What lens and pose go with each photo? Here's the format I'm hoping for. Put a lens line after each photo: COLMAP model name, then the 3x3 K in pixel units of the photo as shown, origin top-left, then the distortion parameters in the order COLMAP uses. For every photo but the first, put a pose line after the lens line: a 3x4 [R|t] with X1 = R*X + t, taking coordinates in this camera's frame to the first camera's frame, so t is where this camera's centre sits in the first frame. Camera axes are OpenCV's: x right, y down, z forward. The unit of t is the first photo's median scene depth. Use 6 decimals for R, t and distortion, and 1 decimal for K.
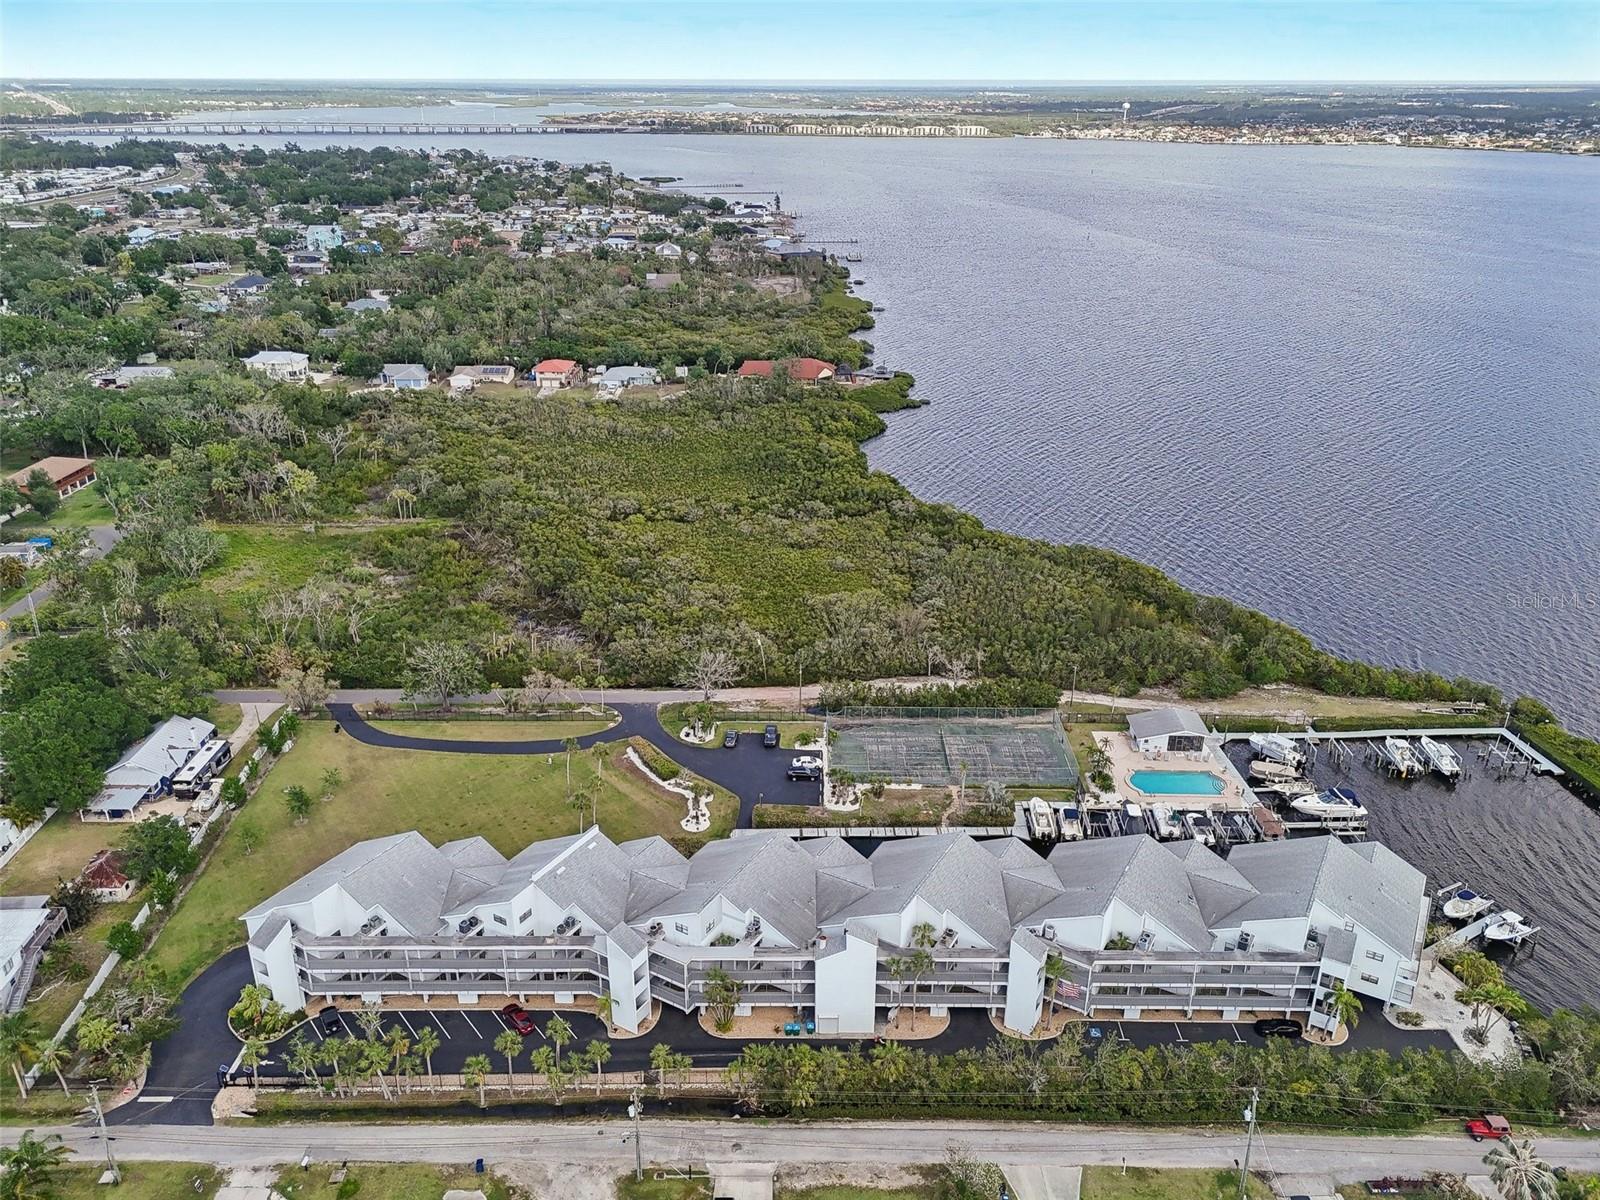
lens RADIAL K [[1202.1, 0, 800.0], [0, 1202.1, 600.0], [0, 0, 1]] dist [0.076935, -0.075093]
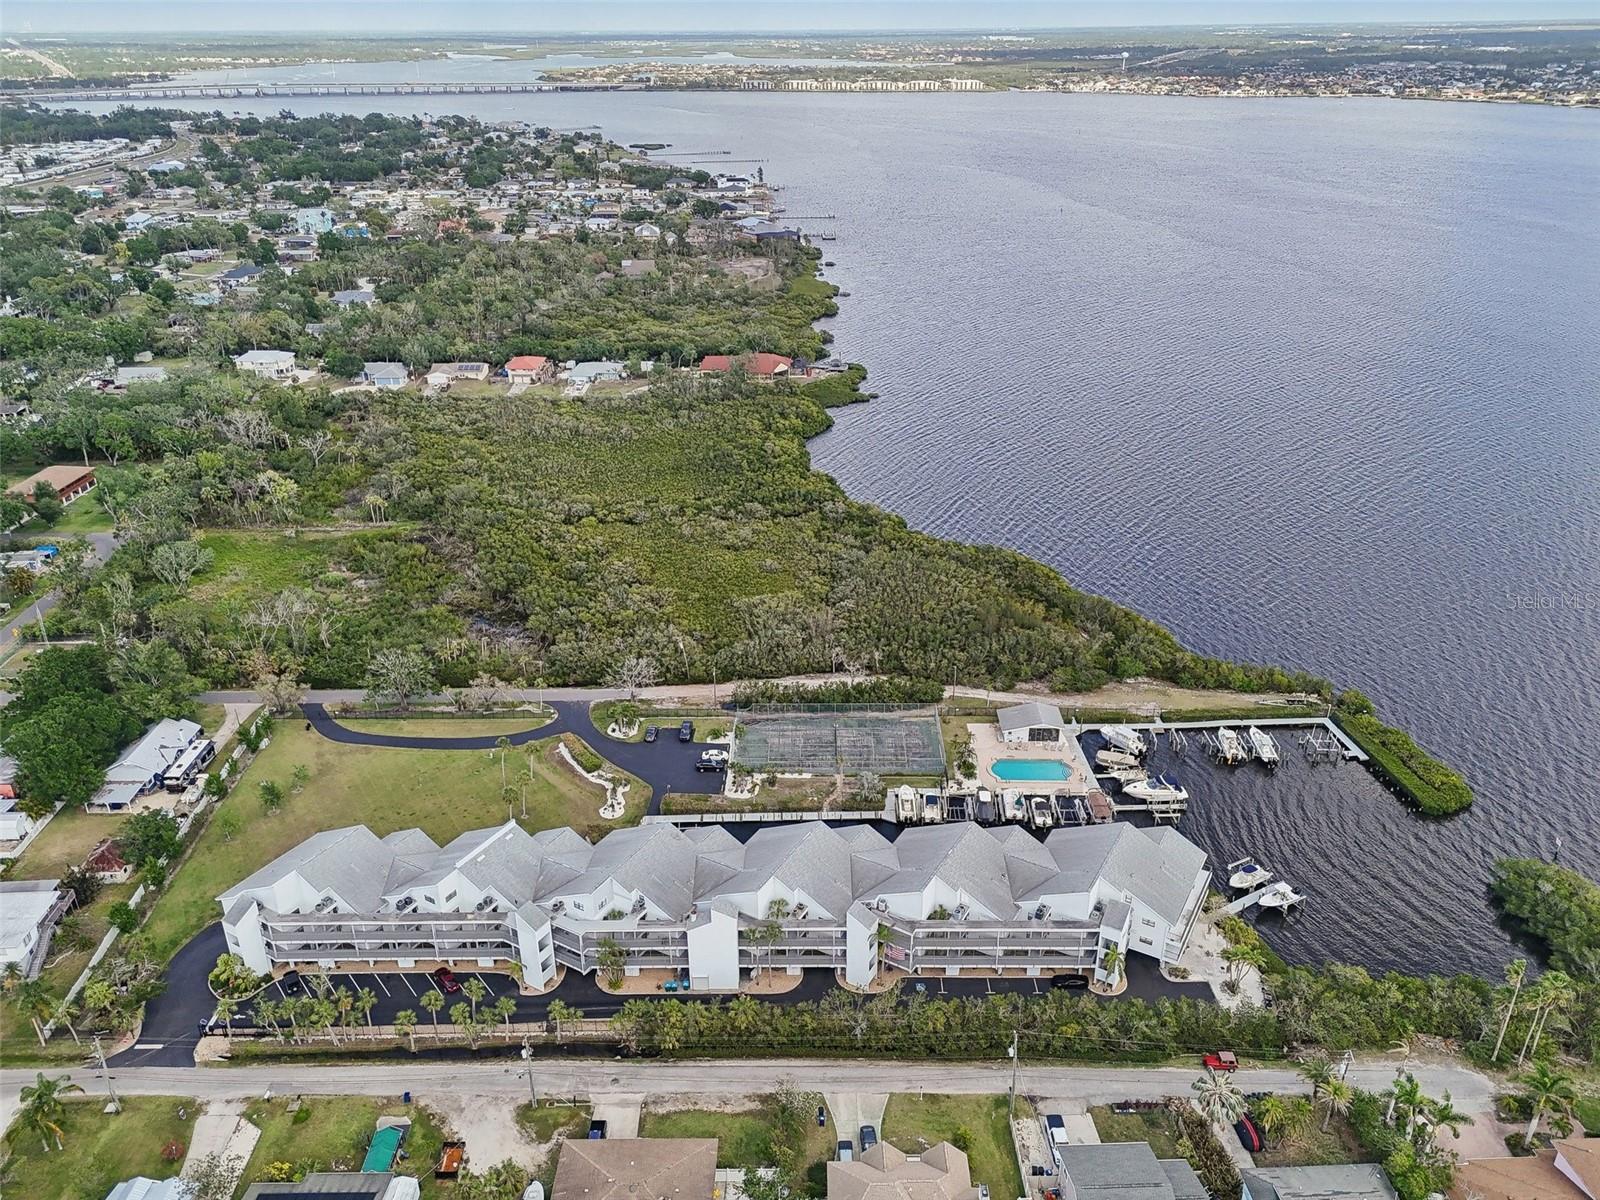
lens RADIAL K [[1202.1, 0, 800.0], [0, 1202.1, 600.0], [0, 0, 1]] dist [0.076935, -0.075093]
pose [[0.999915, -0.009067, -0.009327, 0.095191], [0.009436, 0.999144, 0.040278, -0.056078], [0.008954, -0.040363, 0.999145, -0.136566]]
